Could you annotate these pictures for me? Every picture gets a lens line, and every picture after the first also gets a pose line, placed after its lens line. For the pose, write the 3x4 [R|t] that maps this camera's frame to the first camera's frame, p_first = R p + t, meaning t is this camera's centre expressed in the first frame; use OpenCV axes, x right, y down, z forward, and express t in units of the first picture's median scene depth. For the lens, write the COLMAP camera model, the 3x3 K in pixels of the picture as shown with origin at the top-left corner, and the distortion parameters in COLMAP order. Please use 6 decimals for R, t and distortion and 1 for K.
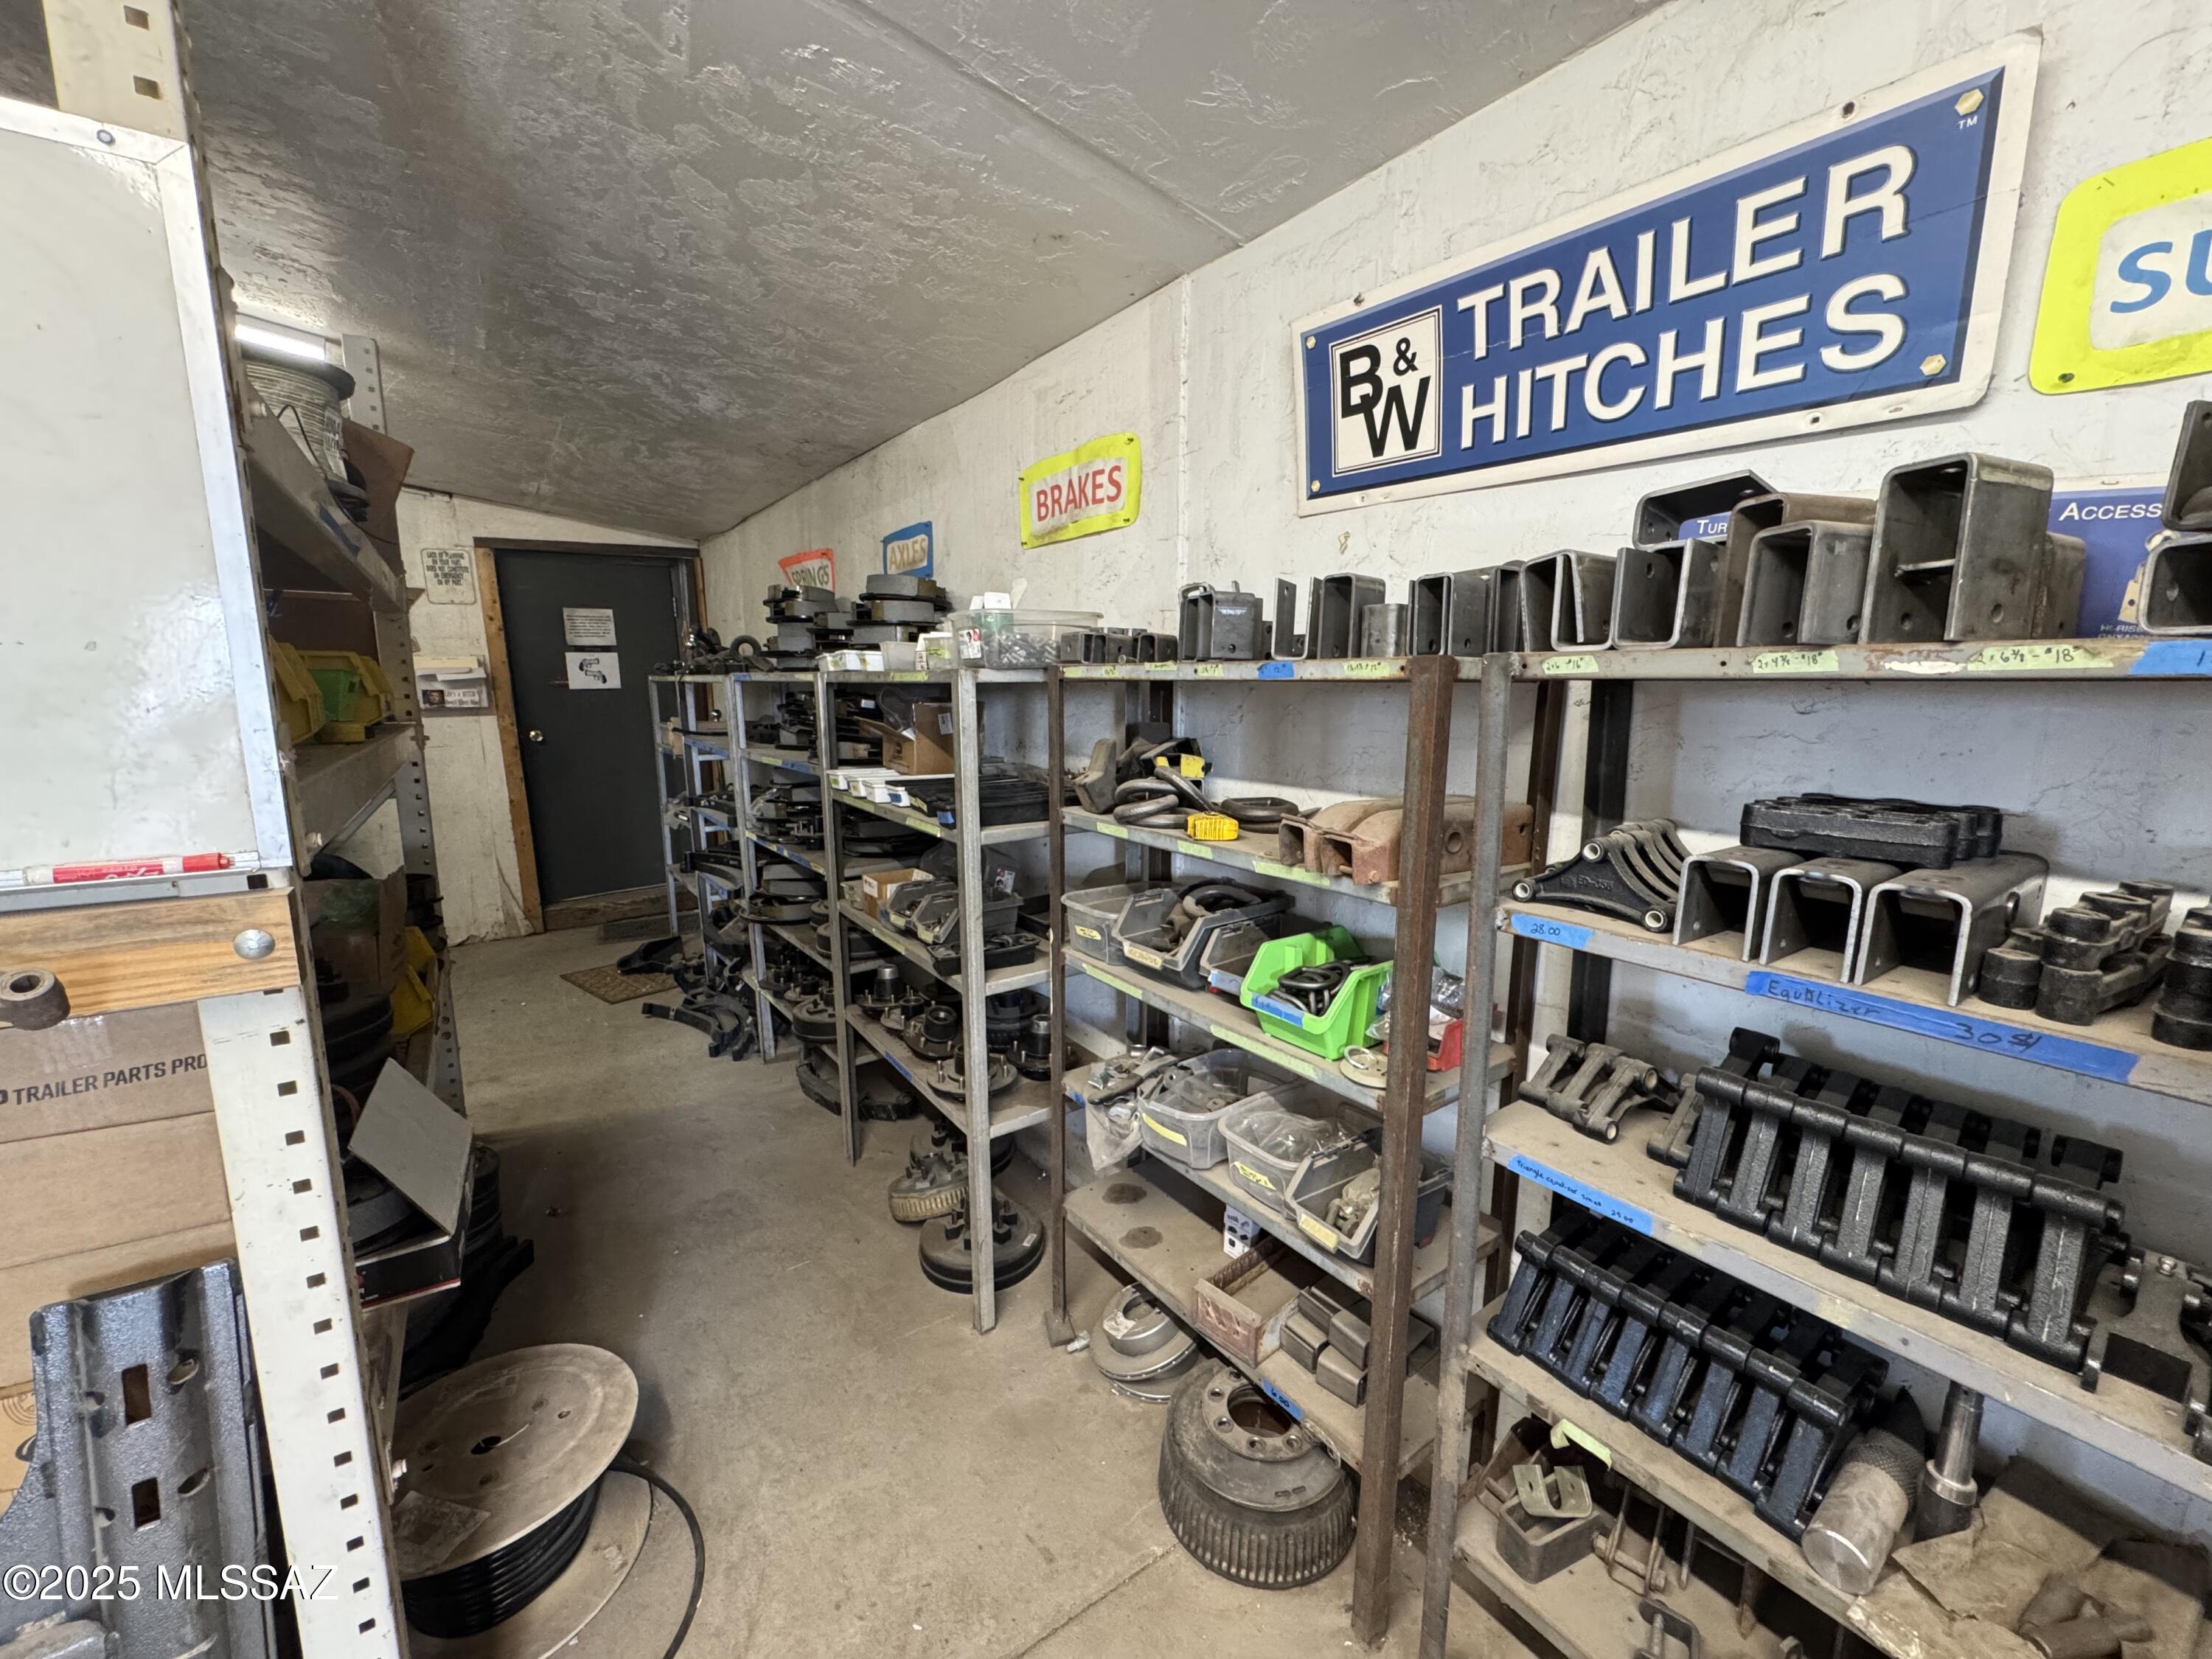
lens RADIAL K [[872.5, 0, 1123.4], [0, 872.5, 832.2], [0, 0, 1]] dist [0.002517, 0.000204]
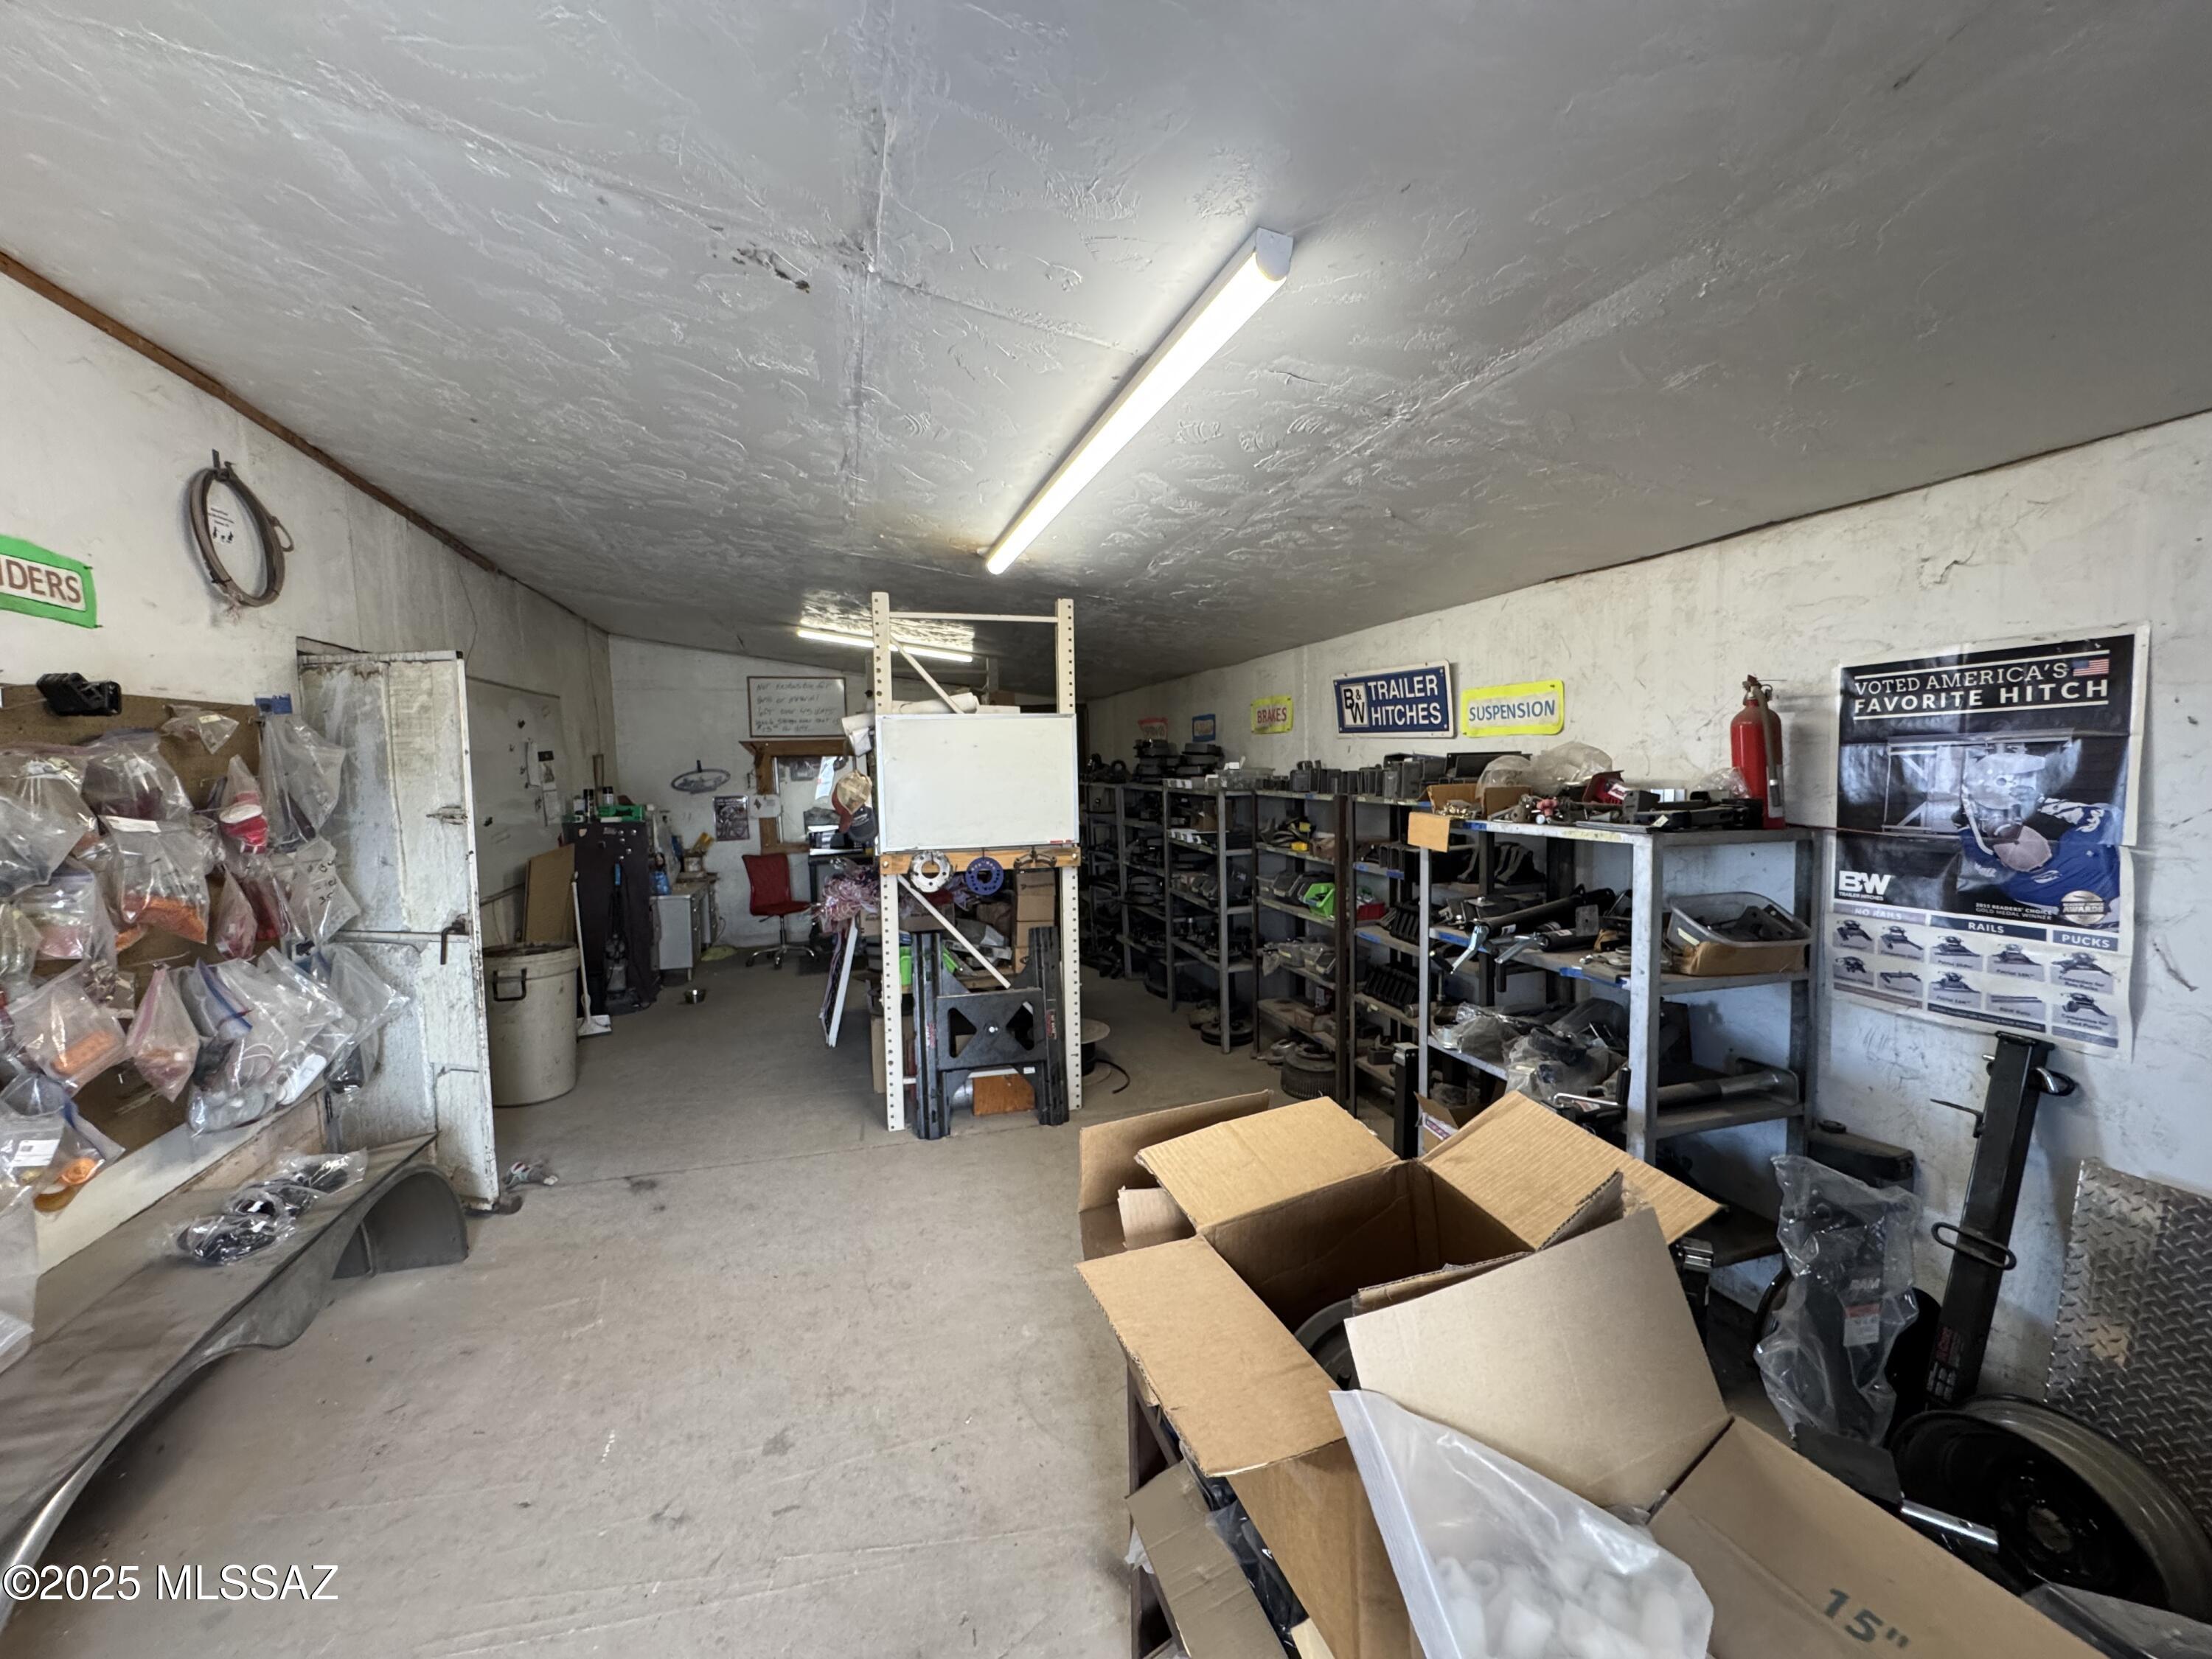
lens RADIAL K [[872.5, 0, 1112.5], [0, 872.5, 825.6], [0, 0, 1]] dist [0.002517, 0.000204]
pose [[0.939087, 0.002002, -0.343675, 0.427477], [-0.033388, 0.995784, -0.085432, 0.160635], [0.342055, 0.091702, 0.935195, -1.622781]]
